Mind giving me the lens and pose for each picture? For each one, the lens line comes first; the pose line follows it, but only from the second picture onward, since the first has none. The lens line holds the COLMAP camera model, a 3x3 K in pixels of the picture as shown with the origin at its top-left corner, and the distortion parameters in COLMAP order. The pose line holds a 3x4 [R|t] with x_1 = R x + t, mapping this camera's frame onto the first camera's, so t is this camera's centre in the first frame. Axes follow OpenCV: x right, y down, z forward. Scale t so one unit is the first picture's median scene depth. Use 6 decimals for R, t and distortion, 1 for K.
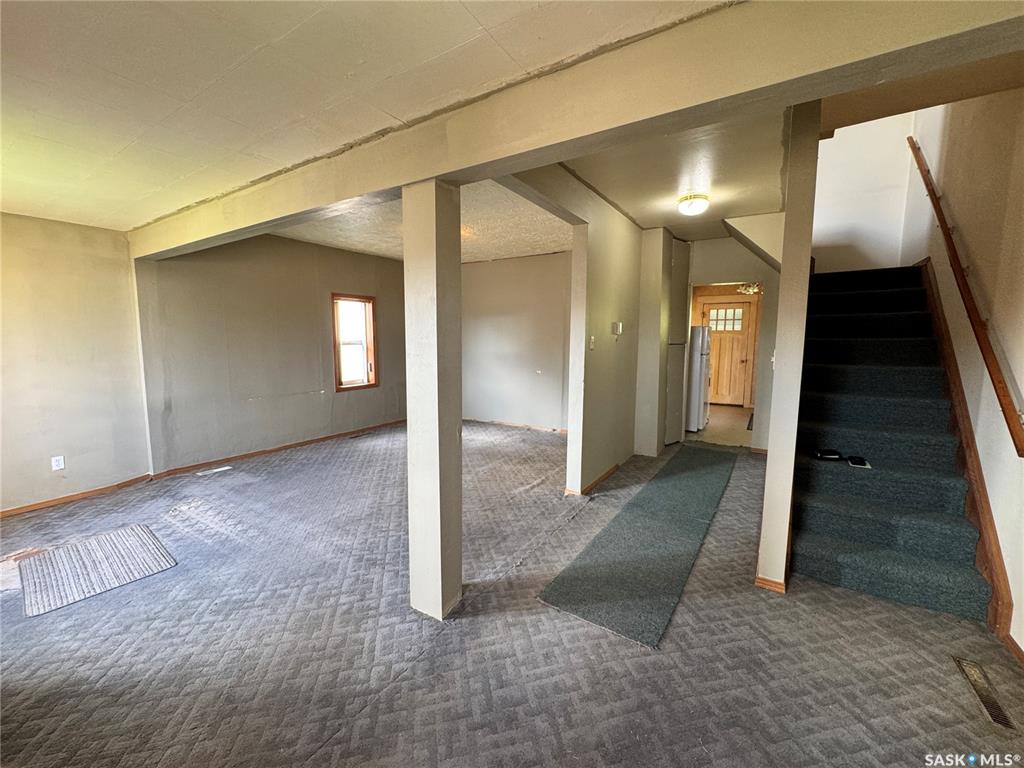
lens RADIAL K [[409.2, 0, 511.7], [0, 409.2, 384.1], [0, 0, 1]] dist [-0.003825, 0.000474]
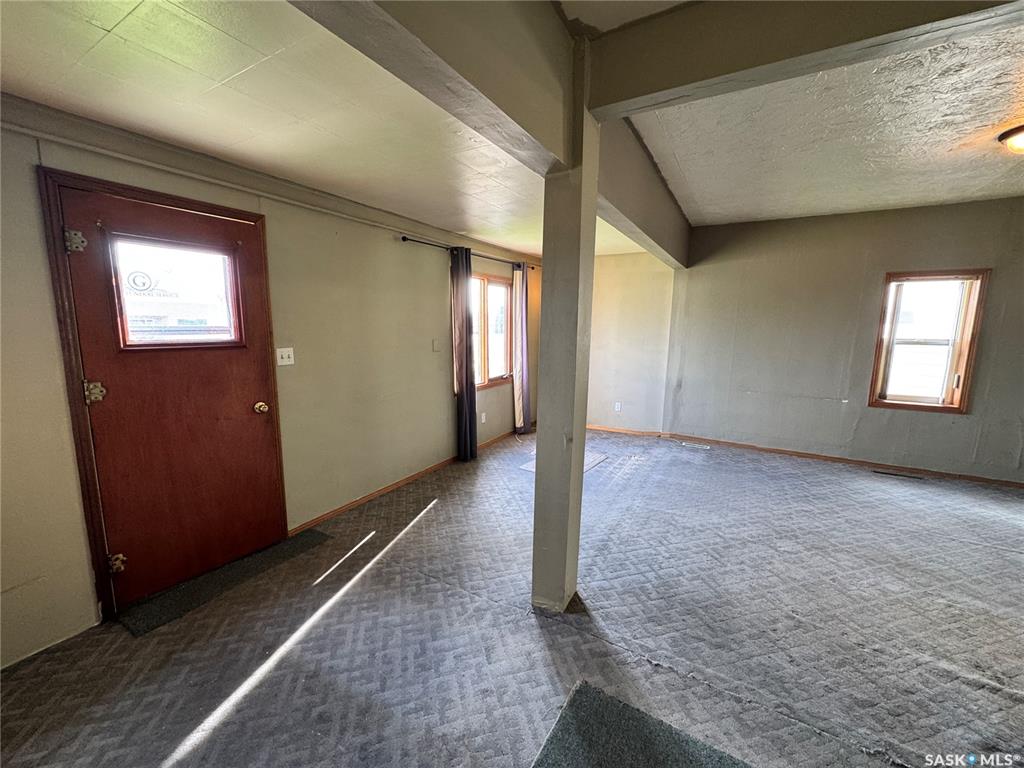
lens RADIAL K [[409.2, 0, 507.8], [0, 409.2, 384.3], [0, 0, 1]] dist [-0.003825, 0.000474]
pose [[0.036847, 0.147147, -0.988428, 0.452475], [-0.126977, 0.981772, 0.141422, -0.066647], [0.991221, 0.120296, 0.054860, 0.475516]]
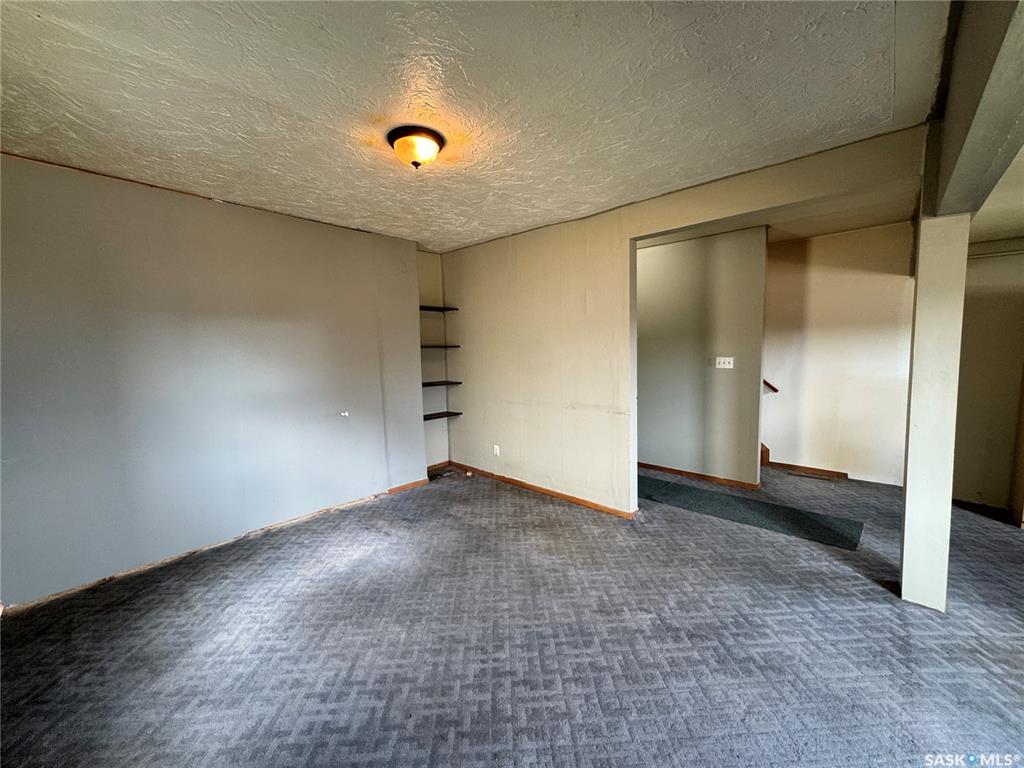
lens RADIAL K [[409.2, 0, 509.4], [0, 409.2, 382.7], [0, 0, 1]] dist [-0.003825, 0.000474]
pose [[0.179427, -0.088847, 0.979751, -0.860342], [0.130135, 0.989305, 0.065881, -0.149267], [-0.975126, 0.115679, 0.189070, 1.111942]]
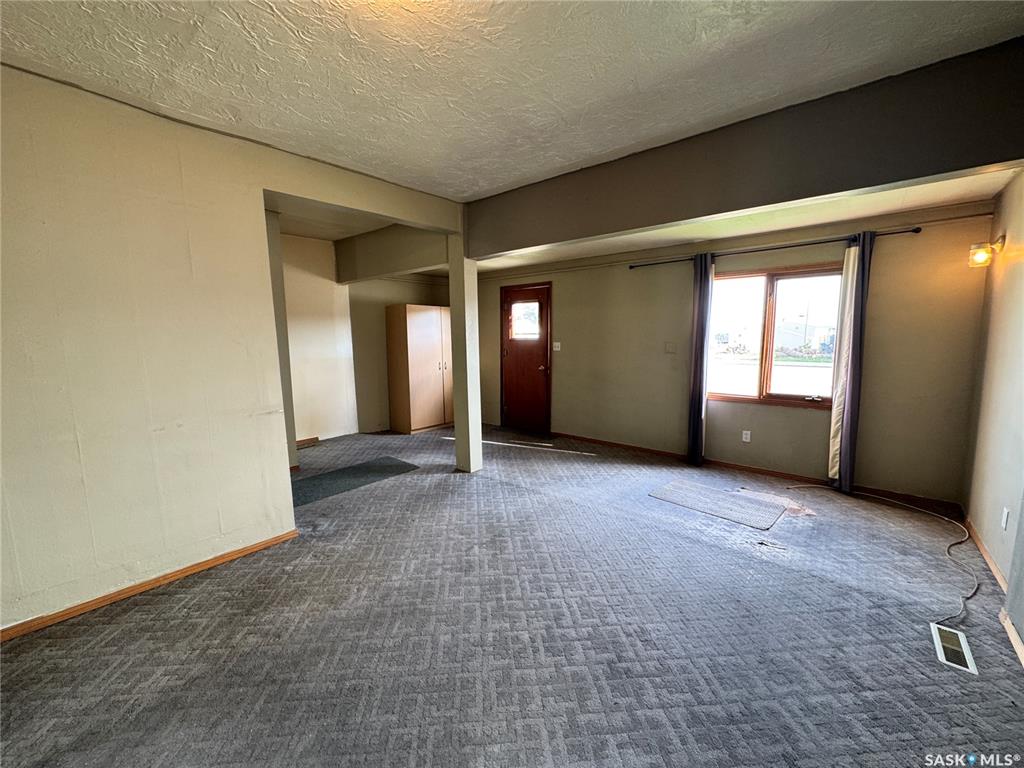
lens RADIAL K [[409.2, 0, 510.8], [0, 409.2, 383.3], [0, 0, 1]] dist [-0.003825, 0.000474]
pose [[-0.990466, -0.007998, 0.137525, -0.401735], [0.025137, 0.971058, 0.237516, -0.202655], [-0.135444, 0.238708, -0.961599, 1.714789]]
